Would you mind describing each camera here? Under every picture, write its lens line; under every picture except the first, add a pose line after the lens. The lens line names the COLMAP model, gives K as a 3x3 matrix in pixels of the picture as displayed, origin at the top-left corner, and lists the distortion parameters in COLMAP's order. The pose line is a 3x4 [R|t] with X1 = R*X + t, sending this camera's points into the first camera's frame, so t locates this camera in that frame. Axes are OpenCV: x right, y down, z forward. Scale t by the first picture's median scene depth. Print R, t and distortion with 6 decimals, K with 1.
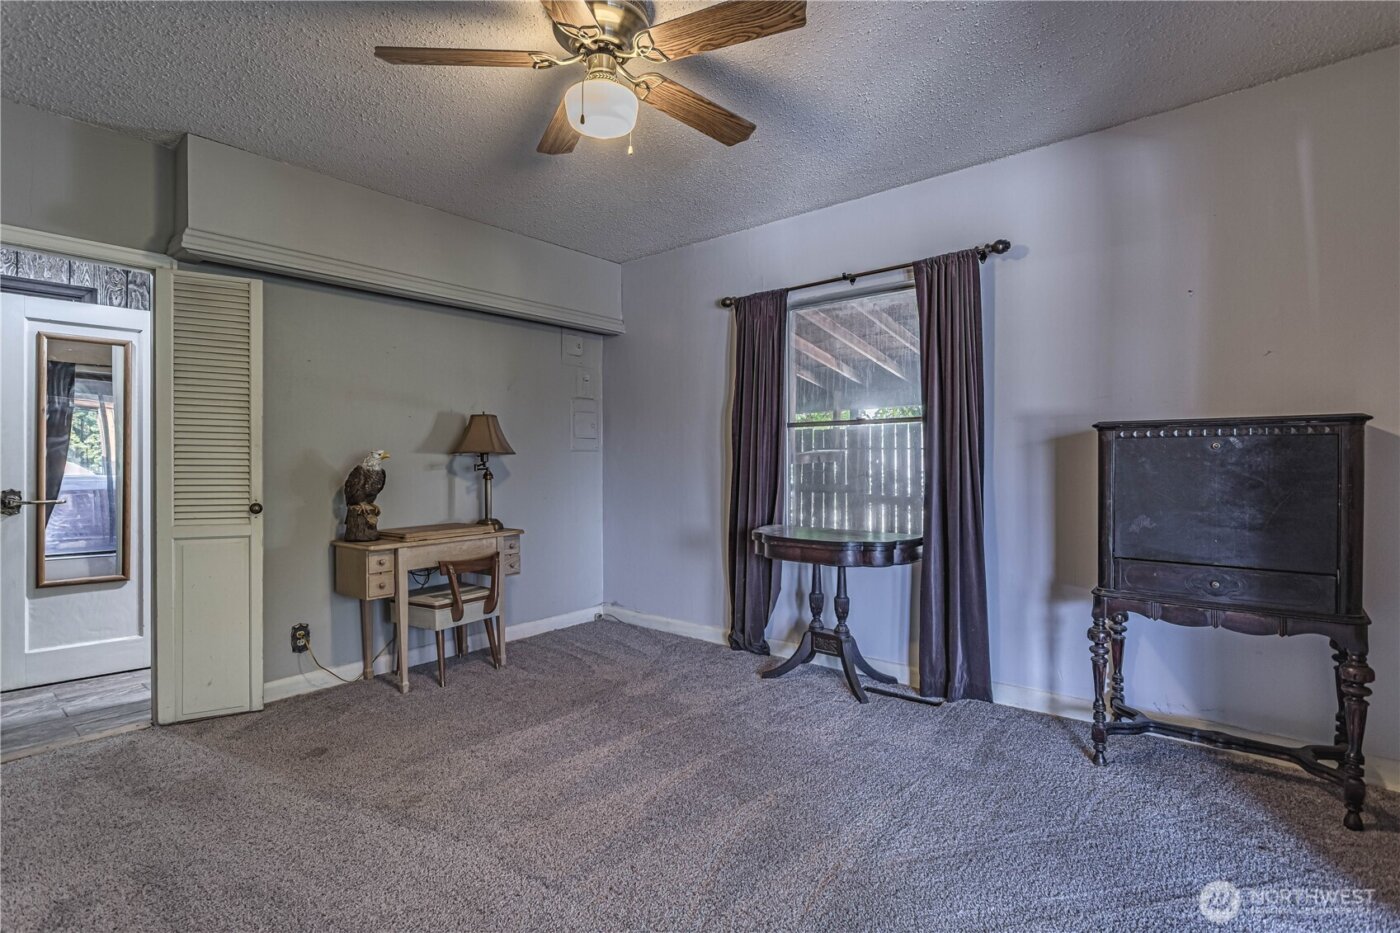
lens RADIAL K [[665.3, 0, 696.7], [0, 665.3, 481.9], [0, 0, 1]] dist [-0.004292, 0.000442]
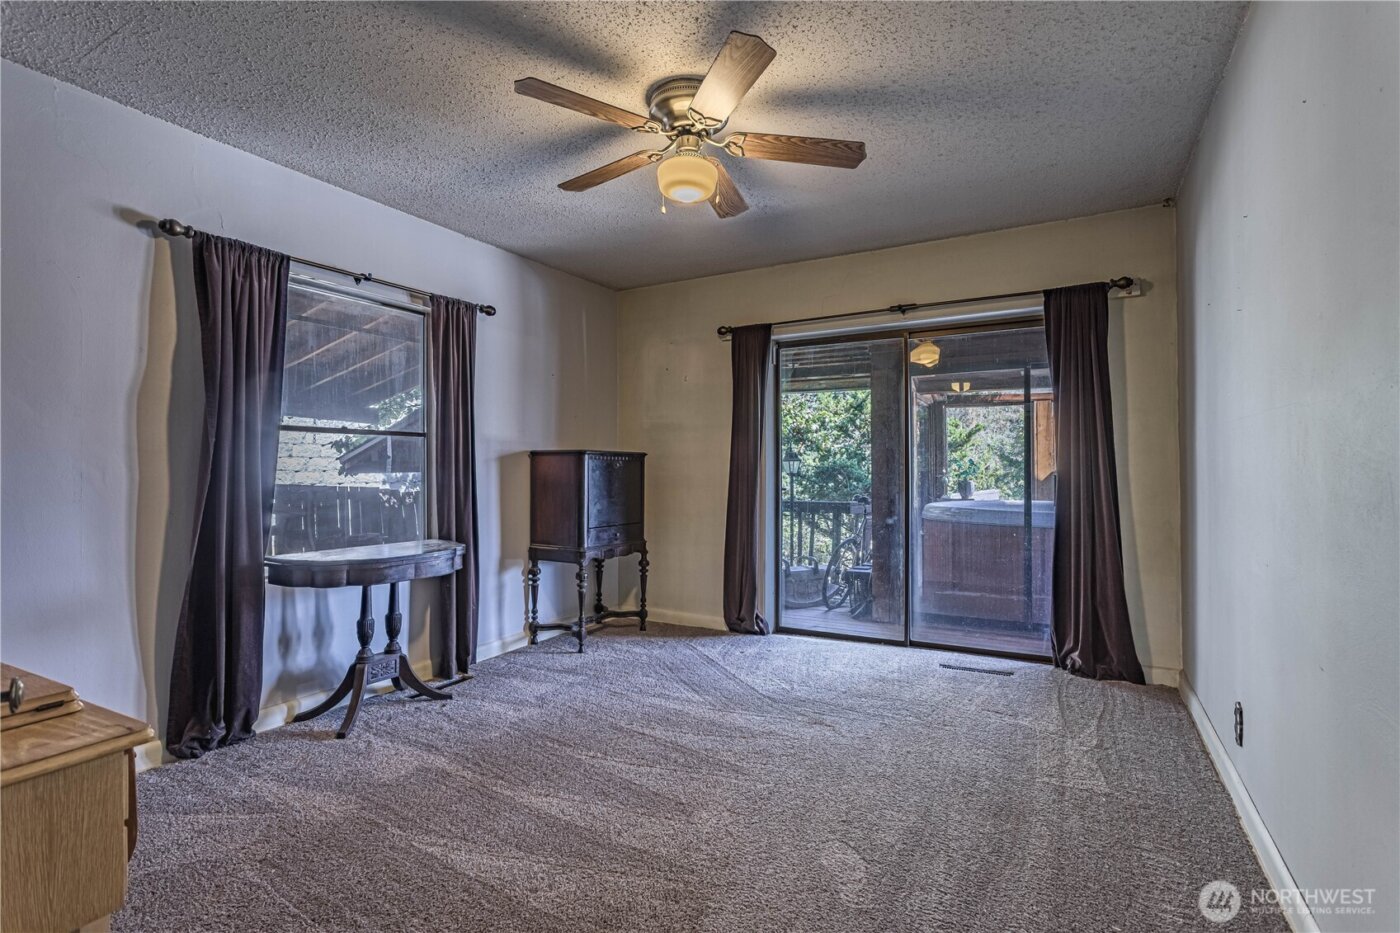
lens RADIAL K [[665.3, 0, 696.7], [0, 665.3, 481.9], [0, 0, 1]] dist [-0.004292, 0.000442]
pose [[-0.180221, -0.006865, 0.983602, -0.929296], [0.035145, 0.999292, 0.013414, -0.017135], [-0.982998, 0.036986, -0.179853, 0.845485]]
